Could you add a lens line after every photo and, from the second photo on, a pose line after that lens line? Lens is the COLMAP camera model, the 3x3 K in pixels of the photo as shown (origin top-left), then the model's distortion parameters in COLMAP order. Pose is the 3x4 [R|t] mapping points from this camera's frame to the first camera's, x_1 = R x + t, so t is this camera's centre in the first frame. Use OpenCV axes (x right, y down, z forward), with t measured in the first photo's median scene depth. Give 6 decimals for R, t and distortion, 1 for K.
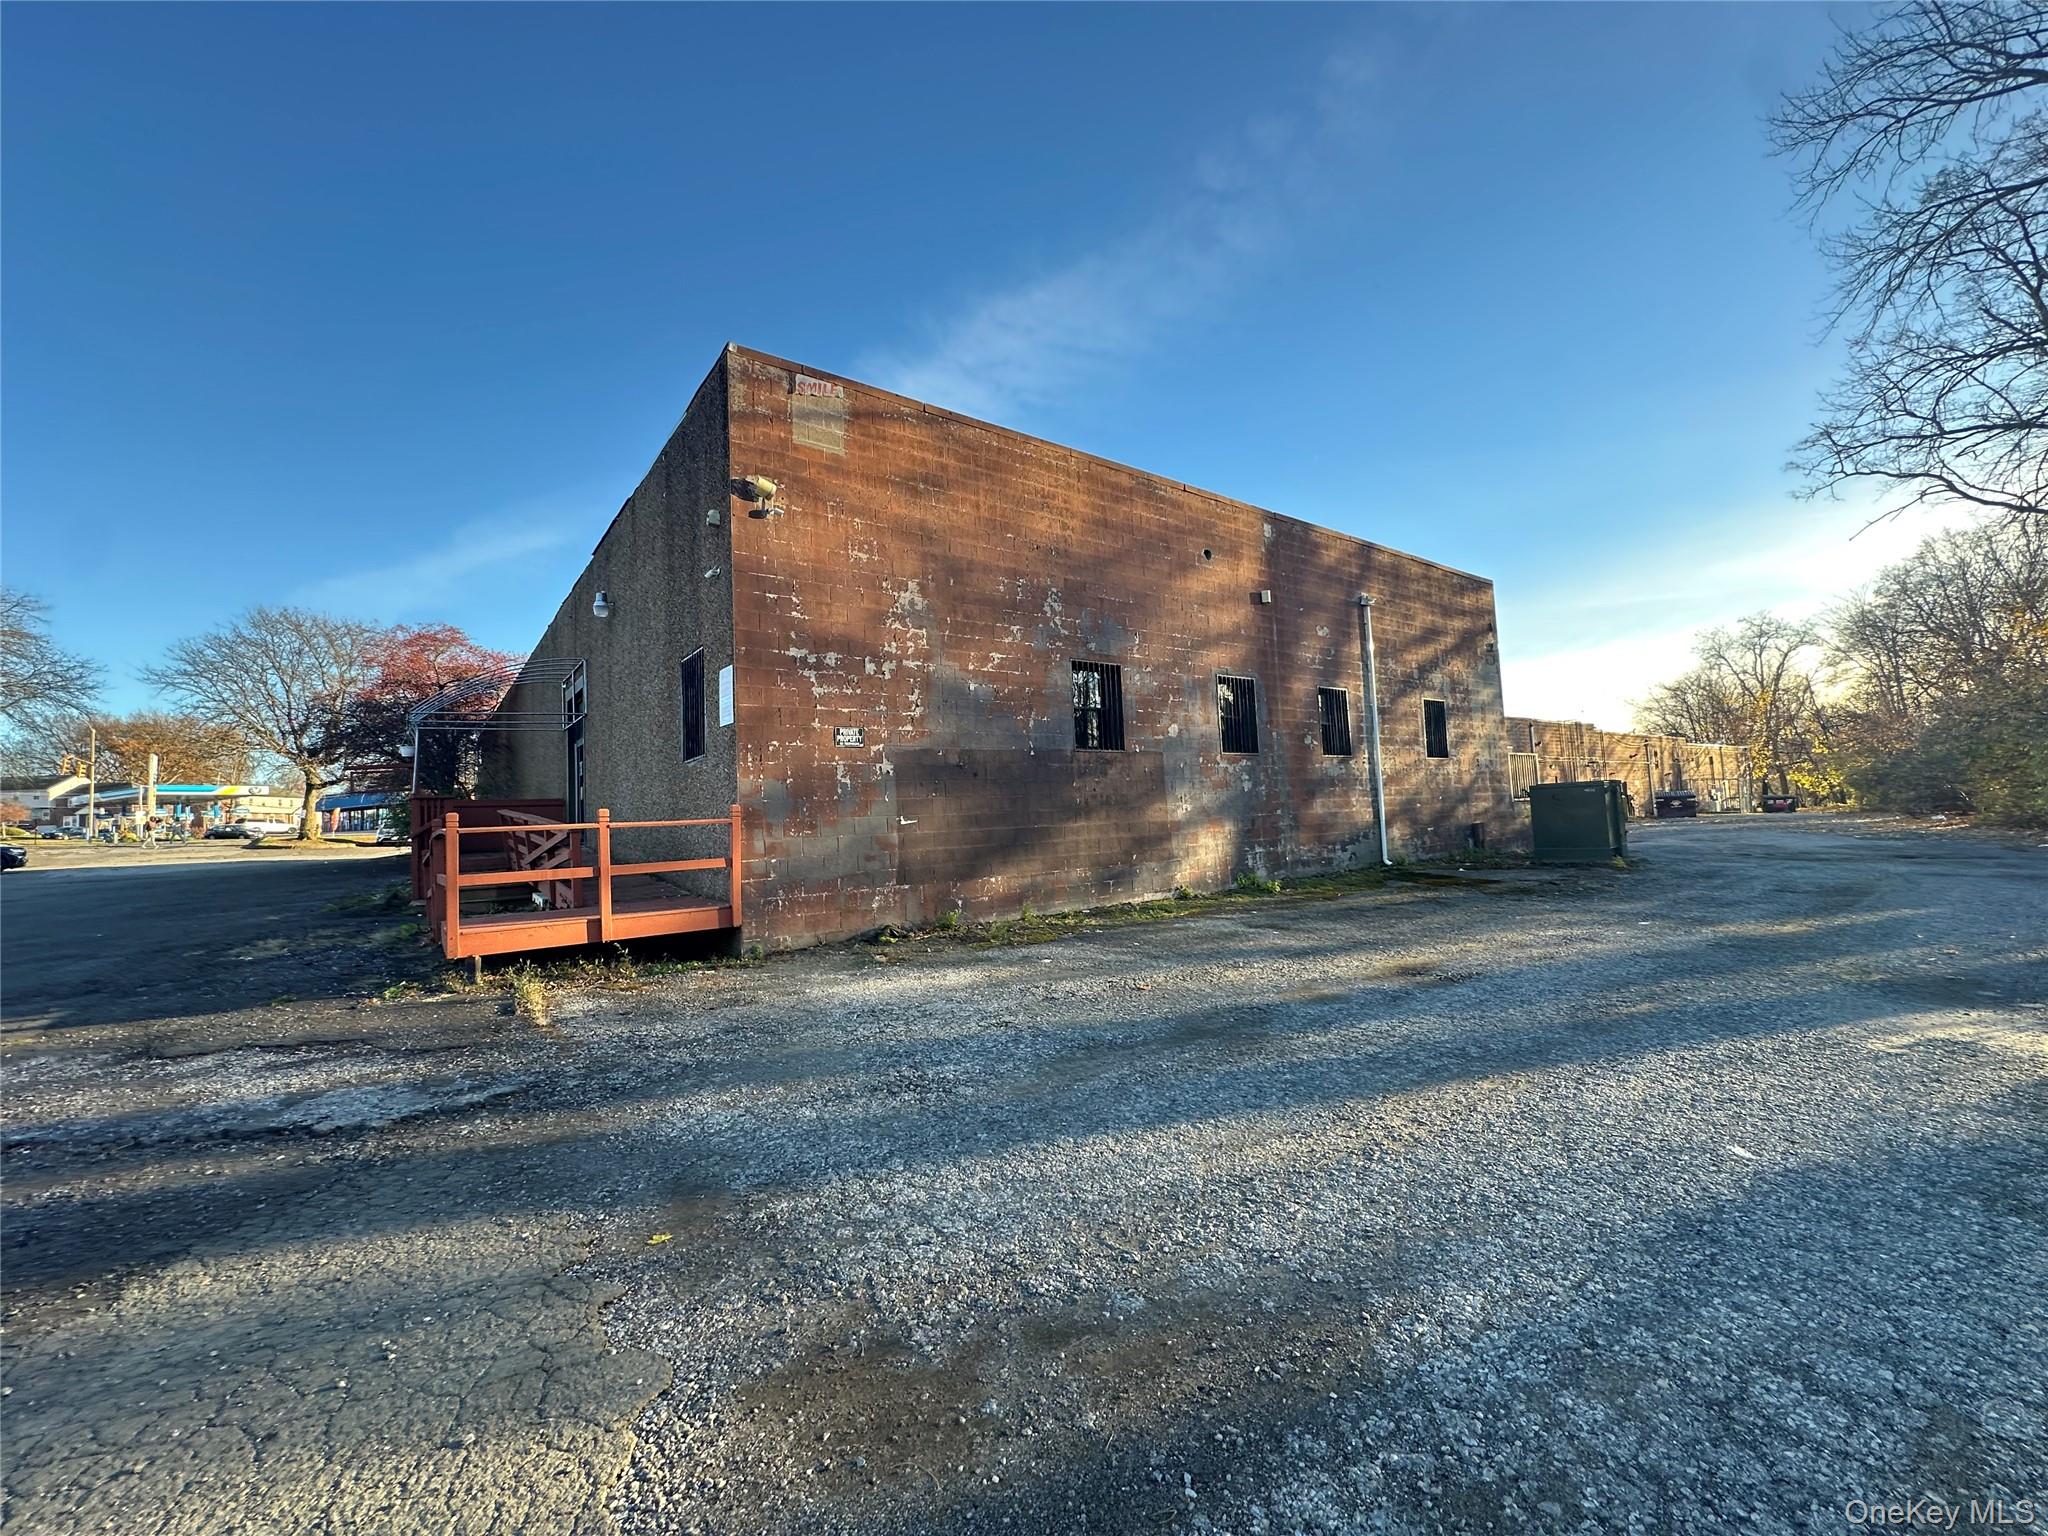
lens RADIAL K [[810.1, 0, 1020.4], [0, 810.1, 770.9], [0, 0, 1]] dist [-0.001014, -0.000402]
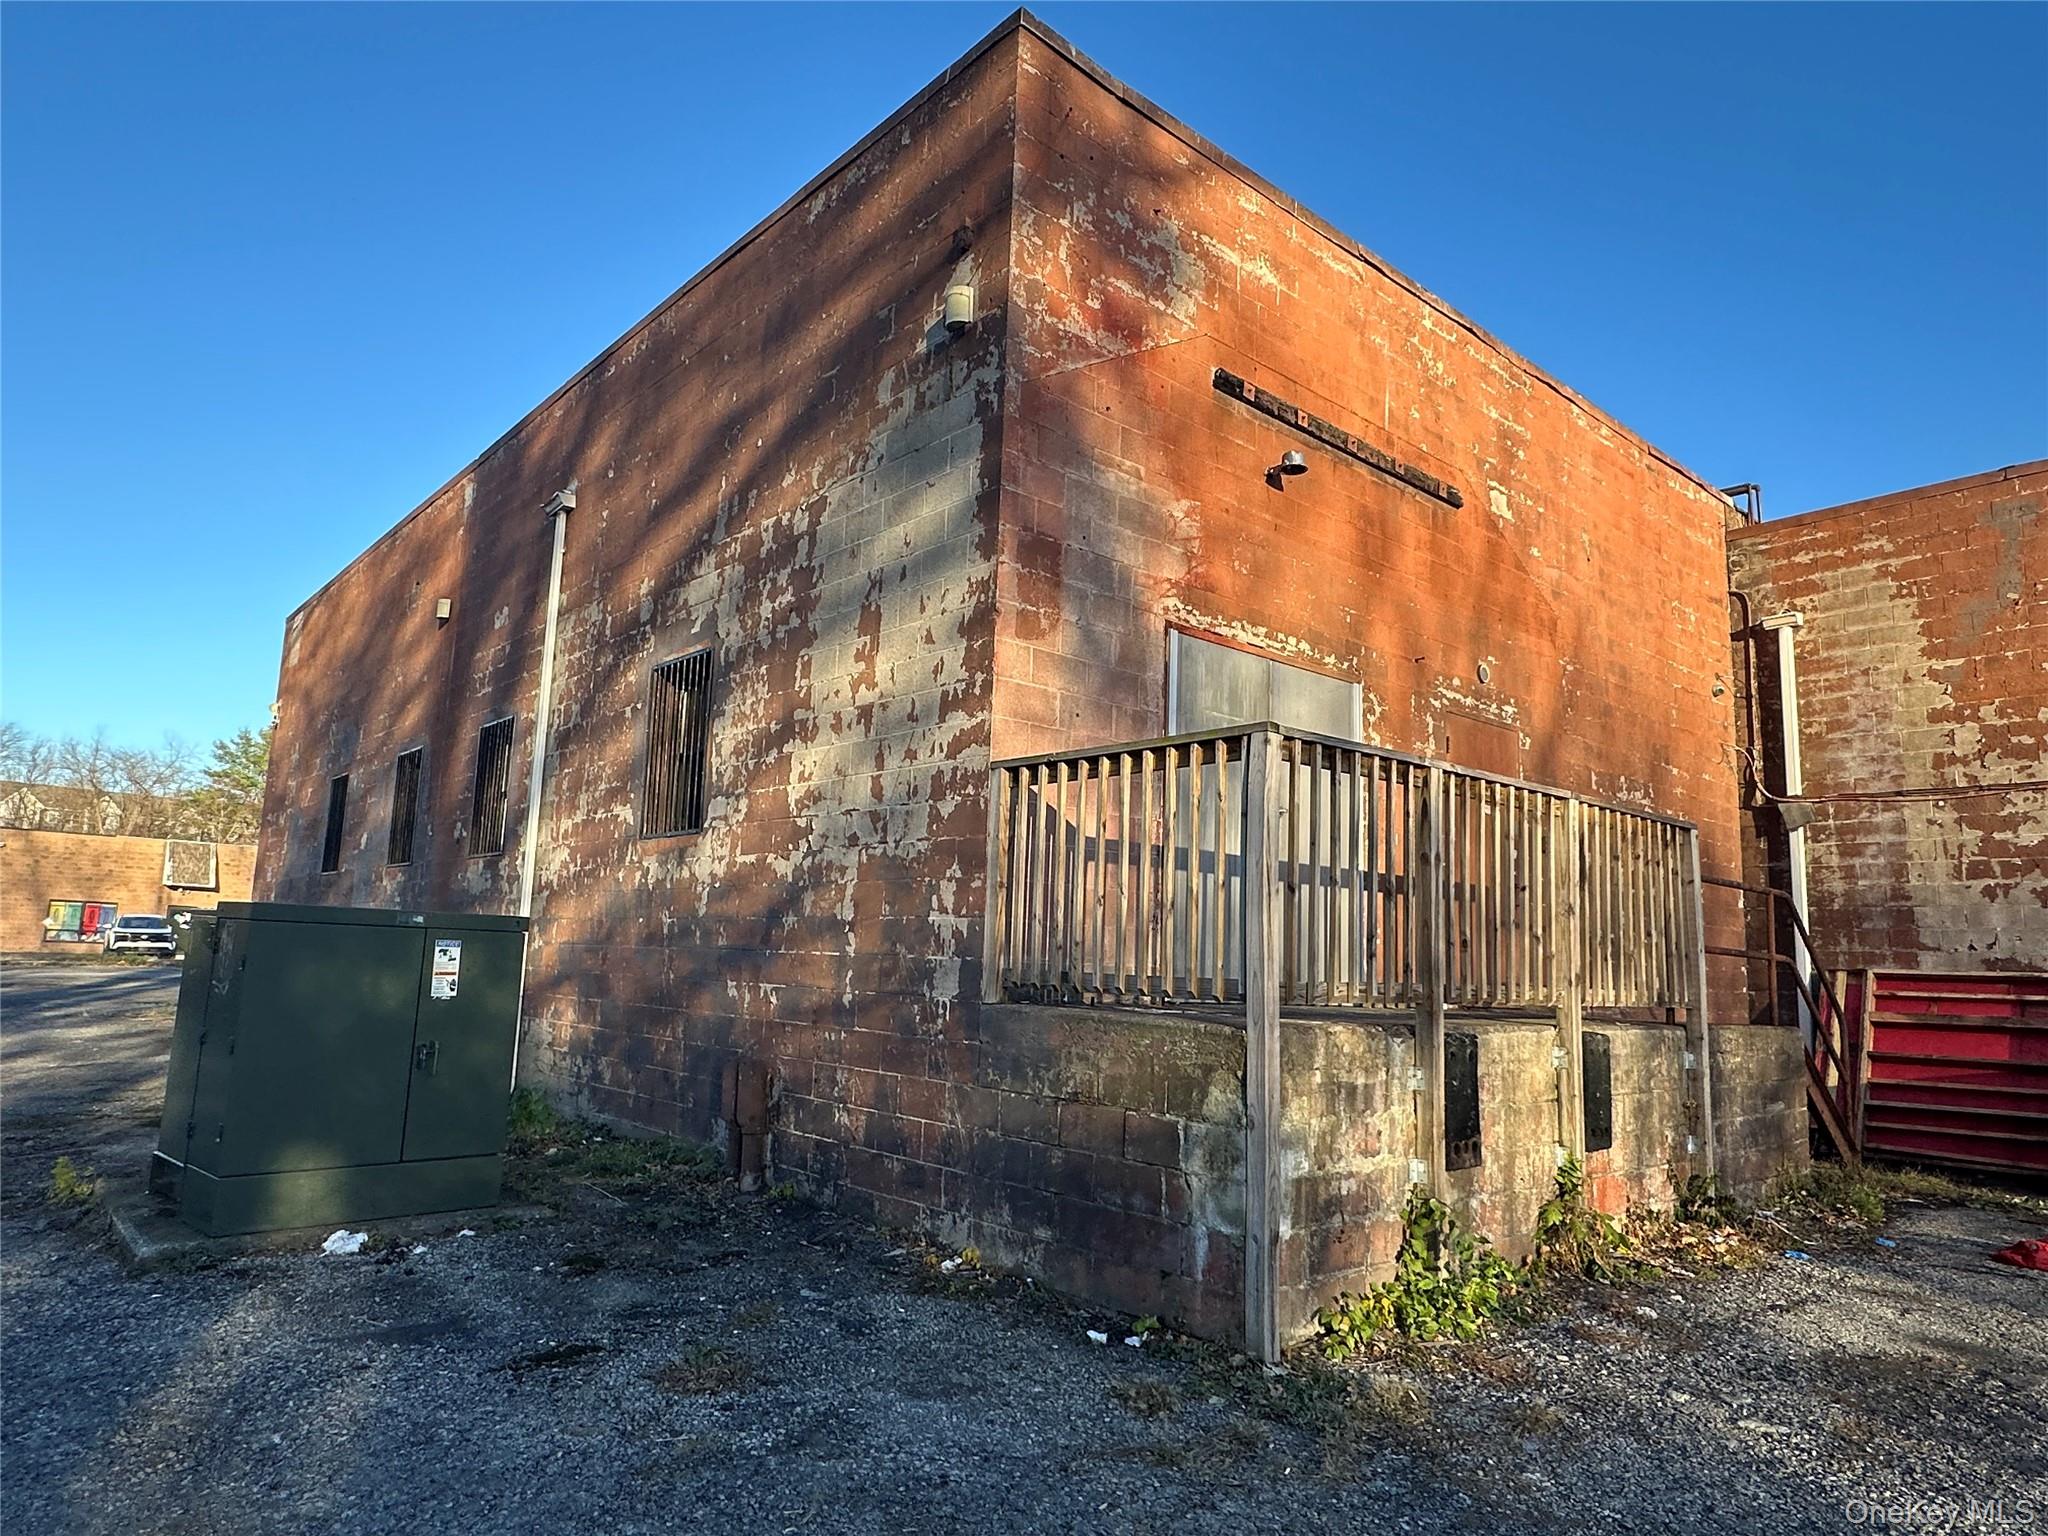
lens RADIAL K [[1255.0, 0, 1014.5], [0, 1255.0, 778.3], [0, 0, 1]] dist [-0.001580, -0.000339]
pose [[0.065954, -0.096448, -0.993150, 1.750567], [0.021626, 0.995222, -0.095213, 0.023658], [0.997588, -0.015198, 0.067725, 1.870230]]
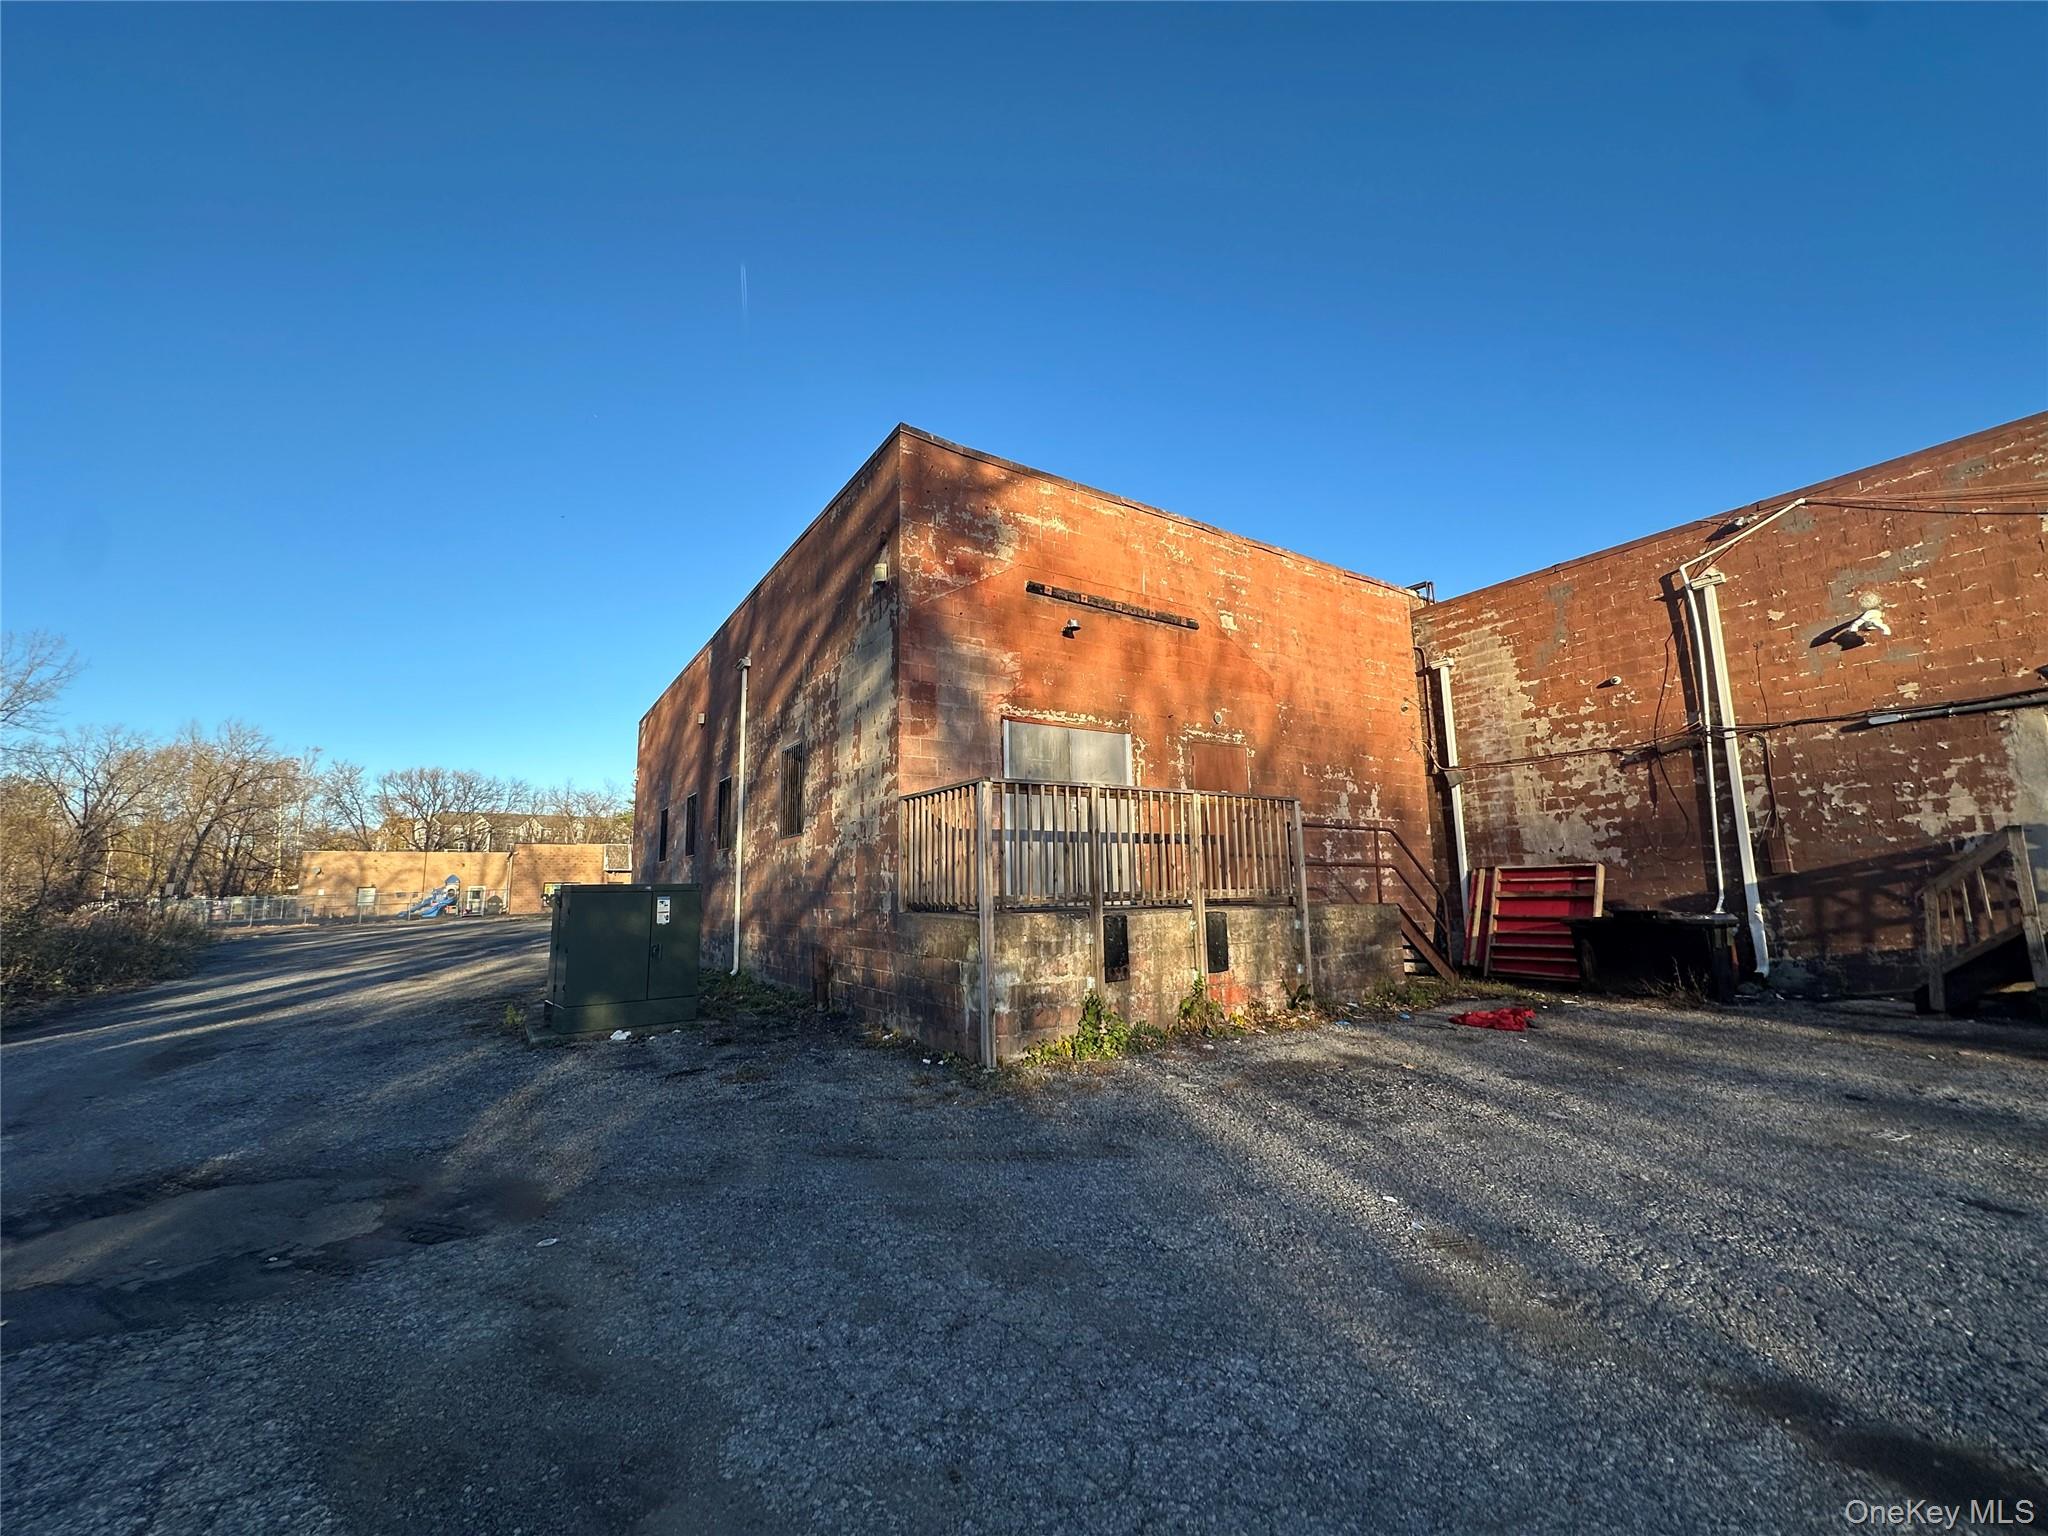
lens RADIAL K [[810.1, 0, 1020.4], [0, 810.1, 770.9], [0, 0, 1]] dist [-0.001014, -0.000402]
pose [[-0.065844, -0.097175, -0.993087, 1.952512], [0.083130, 0.991253, -0.102507, 0.025333], [0.994361, -0.089305, -0.057190, 2.071822]]
